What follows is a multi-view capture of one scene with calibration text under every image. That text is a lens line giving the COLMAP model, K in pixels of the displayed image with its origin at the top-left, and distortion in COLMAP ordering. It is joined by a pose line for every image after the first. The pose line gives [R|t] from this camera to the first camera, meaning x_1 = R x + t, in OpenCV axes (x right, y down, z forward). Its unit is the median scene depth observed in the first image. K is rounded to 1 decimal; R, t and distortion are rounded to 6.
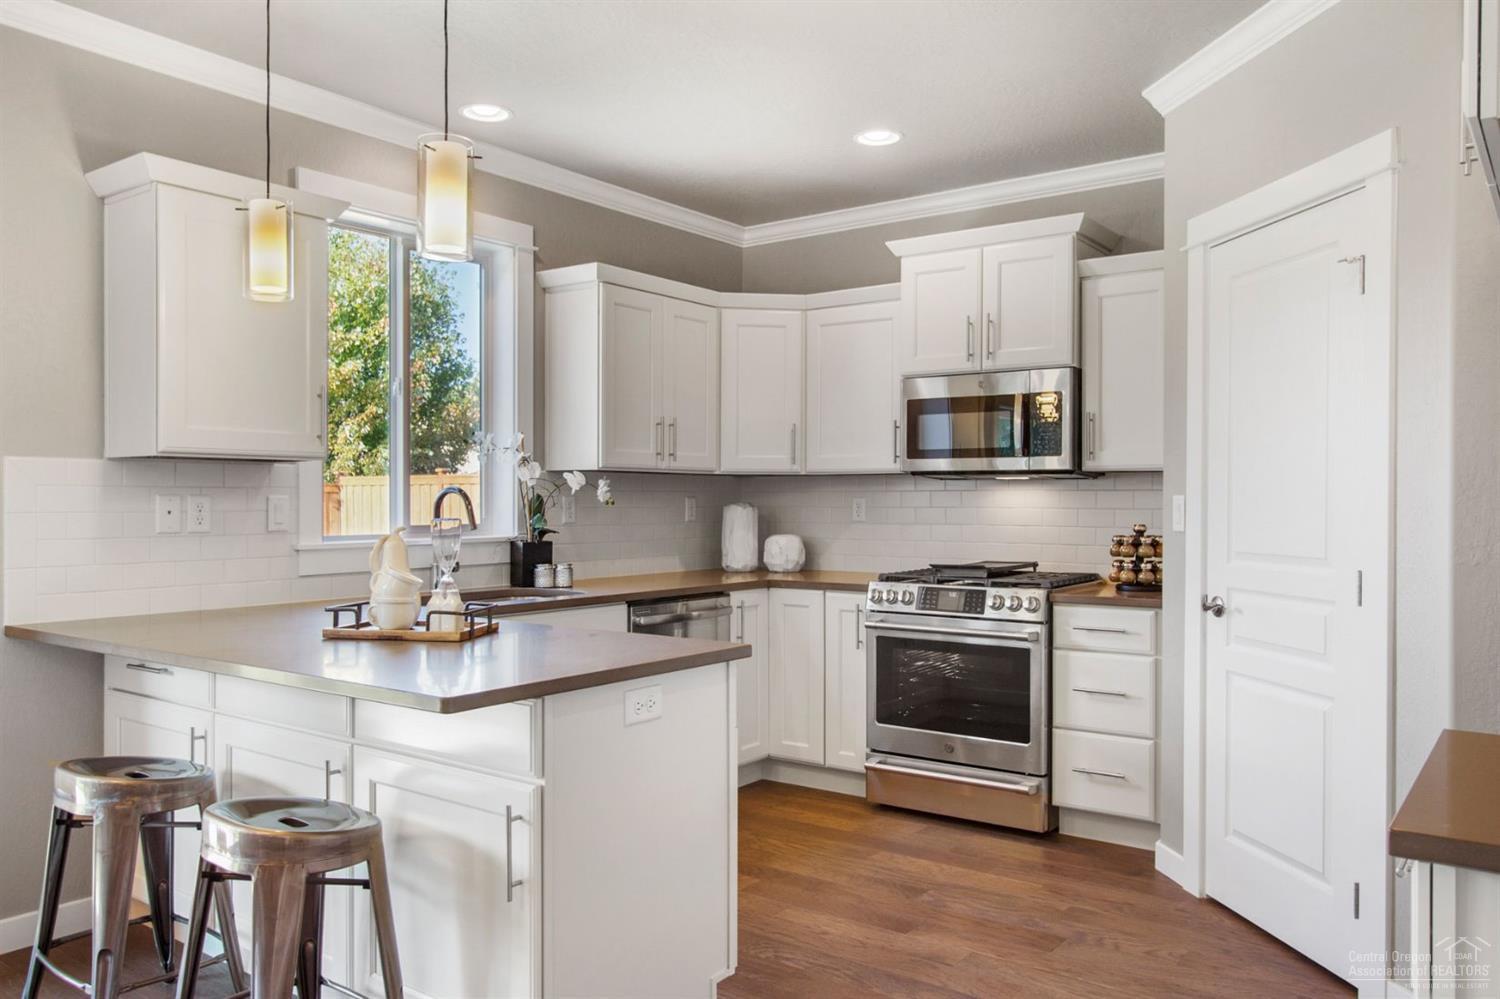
lens RADIAL K [[1125.1, 0, 750.0], [0, 1125.1, 499.5], [0, 0, 1]] dist [0.003204, -0.000629]
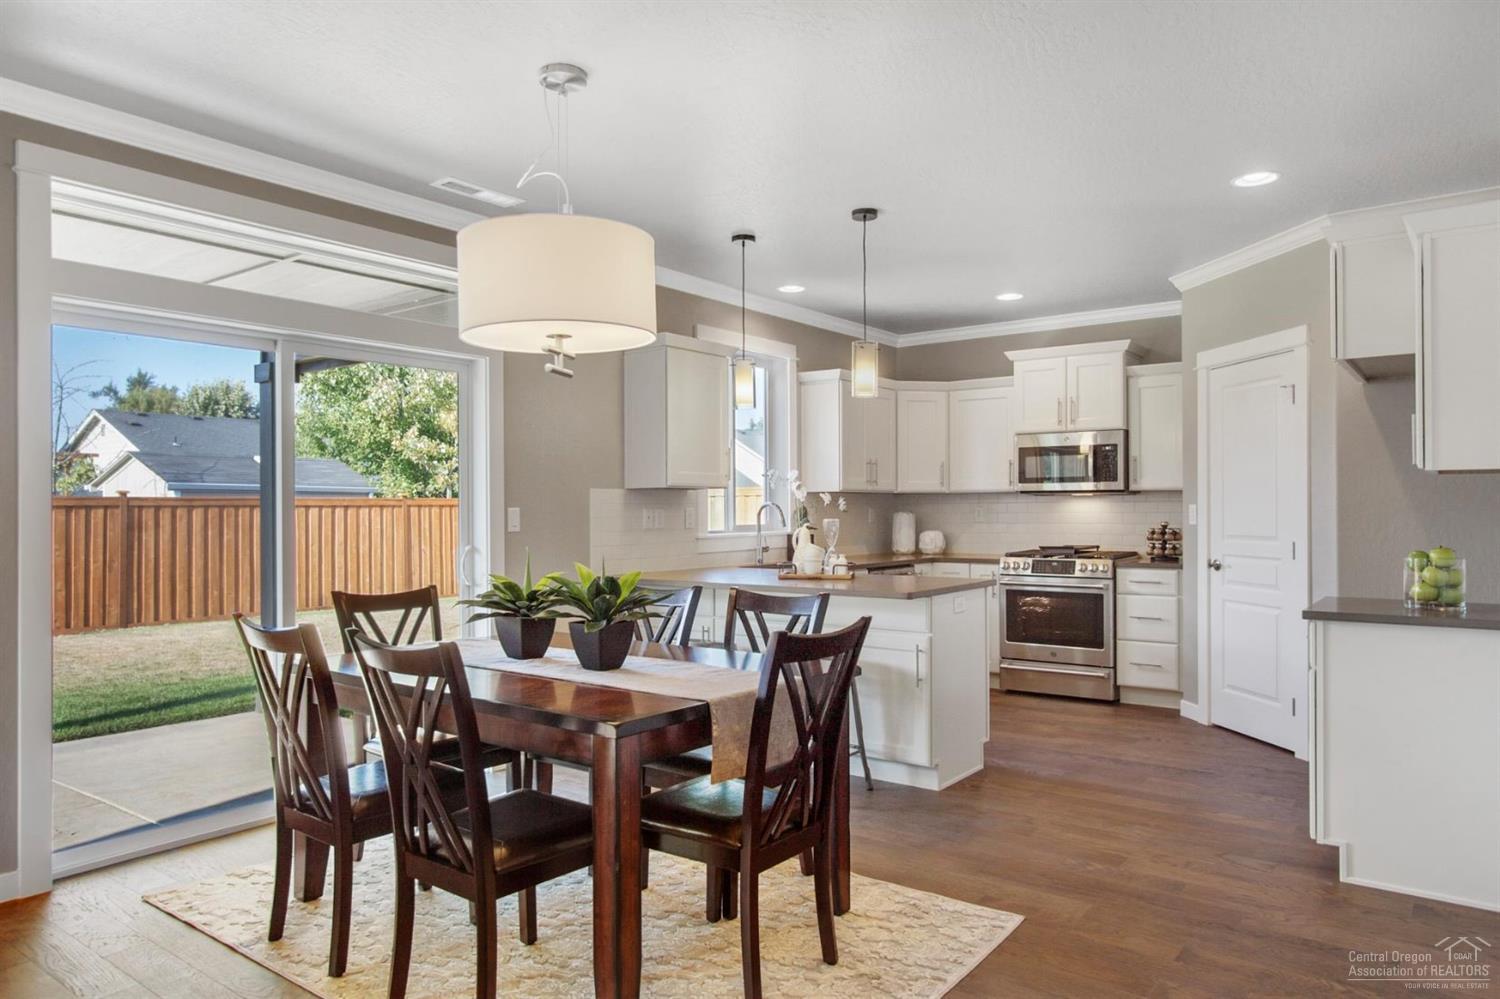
lens RADIAL K [[989.8, 0, 750.0], [0, 989.8, 499.5], [0, 0, 1]] dist [-0.004458, 0.000301]
pose [[0.999950, -0.006458, -0.007621, -0.265840], [0.006394, 0.999944, -0.008403, -0.002817], [0.007675, 0.008354, 0.999936, -0.494896]]
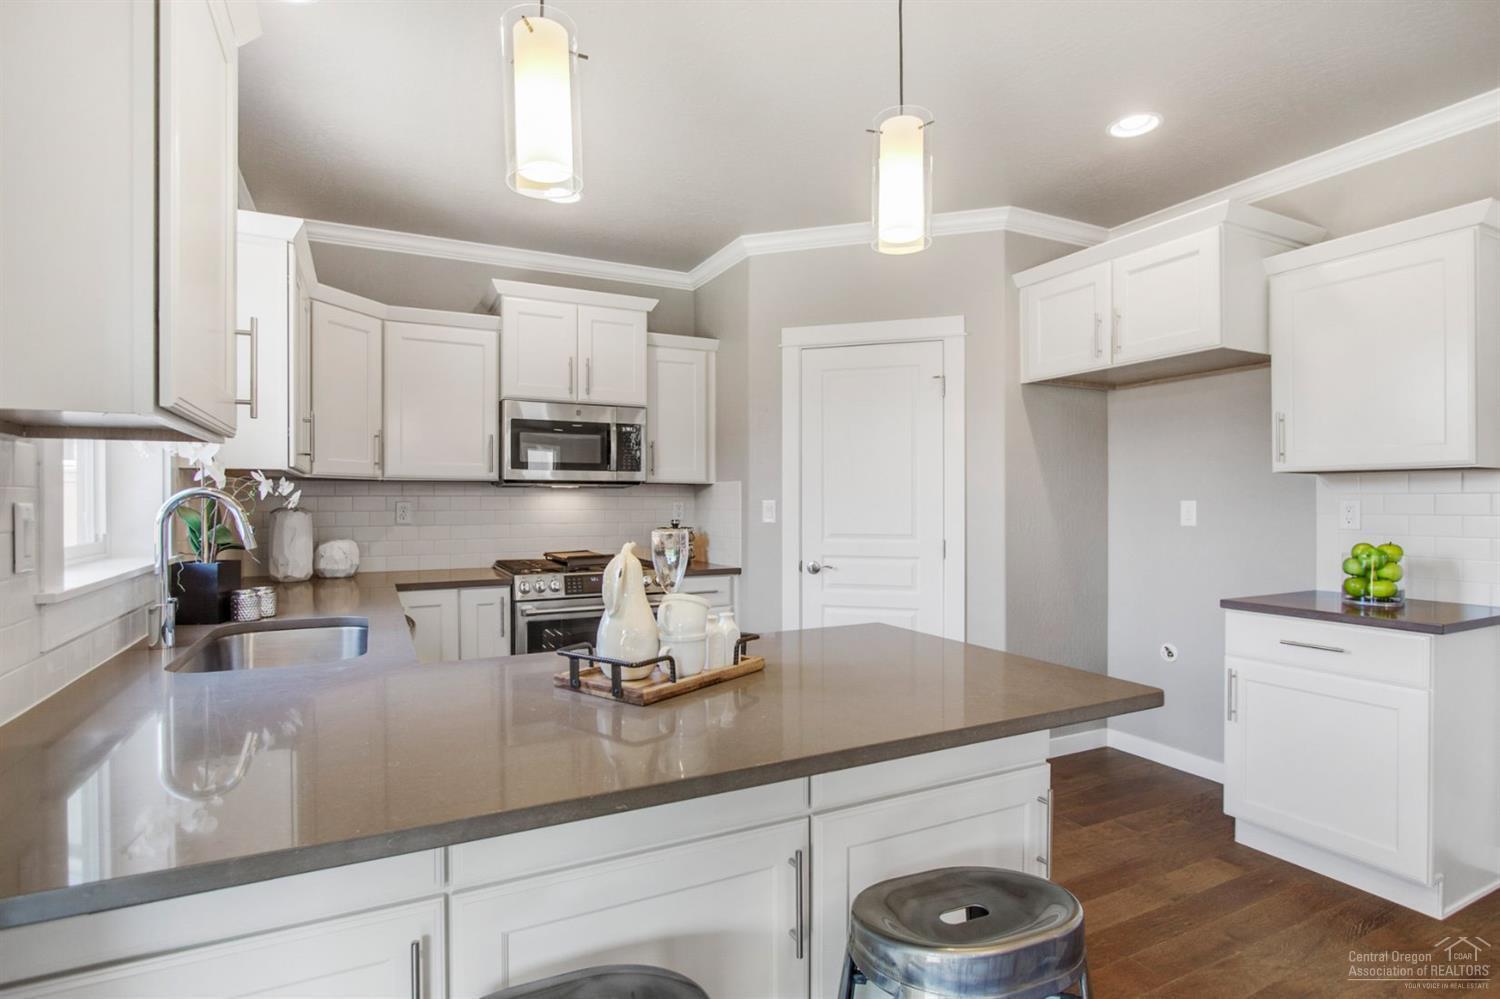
lens RADIAL K [[752.0, 0, 739.2], [0, 752.0, 512.1], [0, 0, 1]] dist [-0.014057, 0.000543]
pose [[0.456951, -0.015041, 0.889365, -0.491287], [0.001542, 0.999869, 0.016117, -0.003729], [-0.889491, -0.005993, 0.456914, 0.470522]]
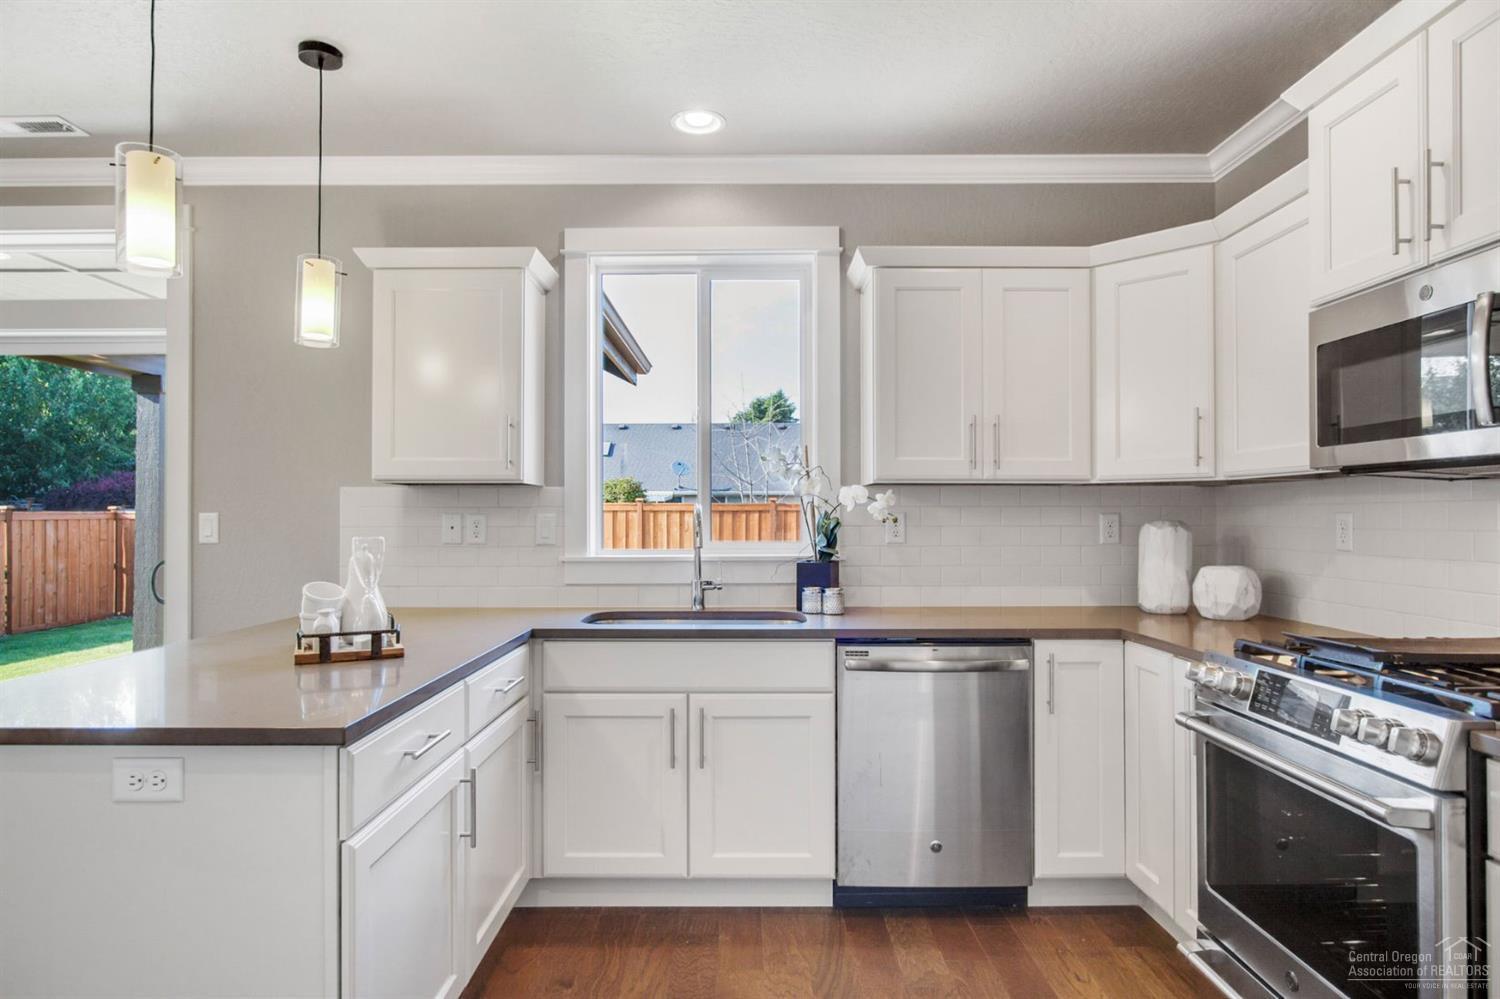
lens RADIAL K [[847.2, 0, 730.2], [0, 847.2, 499.1], [0, 0, 1]] dist [-0.022963, -0.000759]
pose [[0.578521, -0.017571, -0.815478, 0.345552], [0.002427, 0.999801, -0.019821, -0.000994], [0.815664, 0.009488, 0.578449, 0.545186]]
